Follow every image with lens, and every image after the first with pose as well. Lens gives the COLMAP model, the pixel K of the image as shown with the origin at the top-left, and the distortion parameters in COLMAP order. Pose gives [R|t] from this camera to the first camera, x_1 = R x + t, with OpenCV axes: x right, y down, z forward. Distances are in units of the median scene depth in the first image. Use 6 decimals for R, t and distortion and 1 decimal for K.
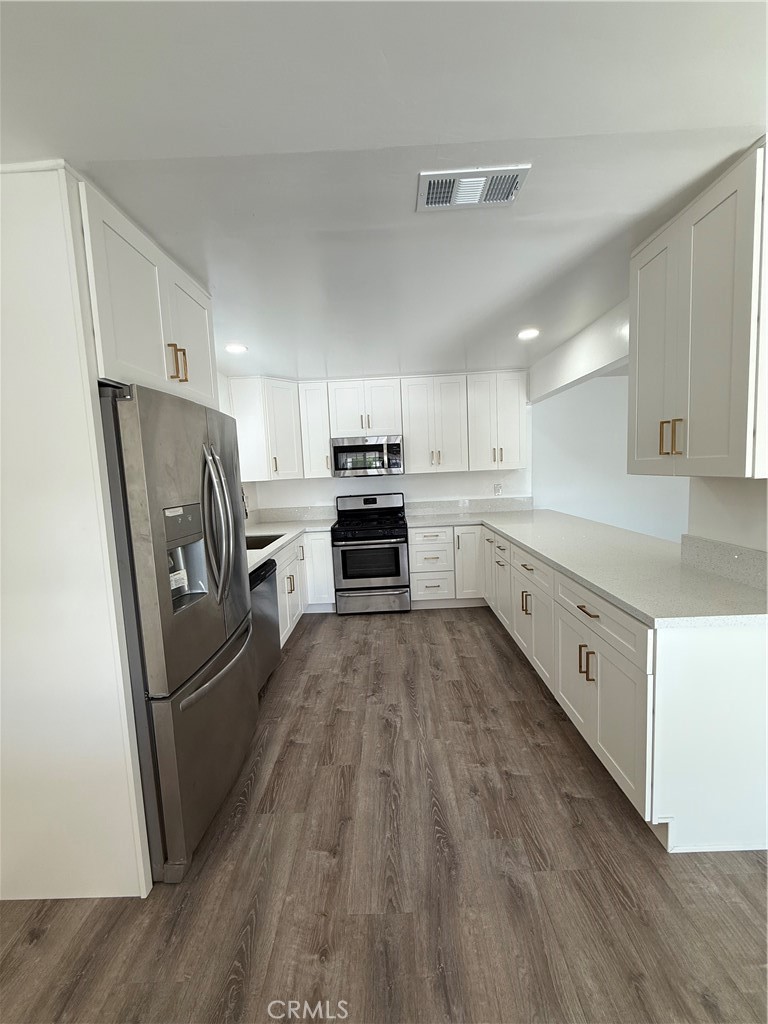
lens RADIAL K [[407.3, 0, 385.6], [0, 407.3, 510.9], [0, 0, 1]] dist [-0.002224, -0.000240]
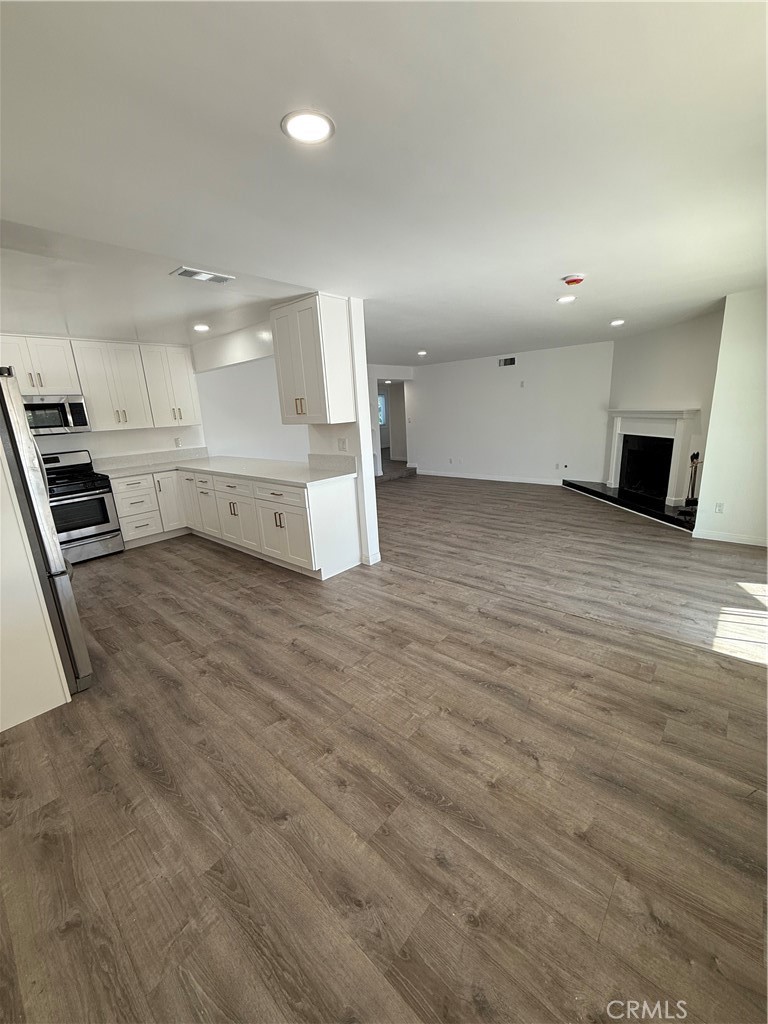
lens RADIAL K [[407.3, 0, 386.1], [0, 407.3, 512.0], [0, 0, 1]] dist [-0.002224, -0.000240]
pose [[0.654918, -0.173552, 0.735501, -0.323547], [0.099742, 0.984609, 0.143519, 0.050960], [-0.749089, -0.020633, 0.662149, -0.370740]]
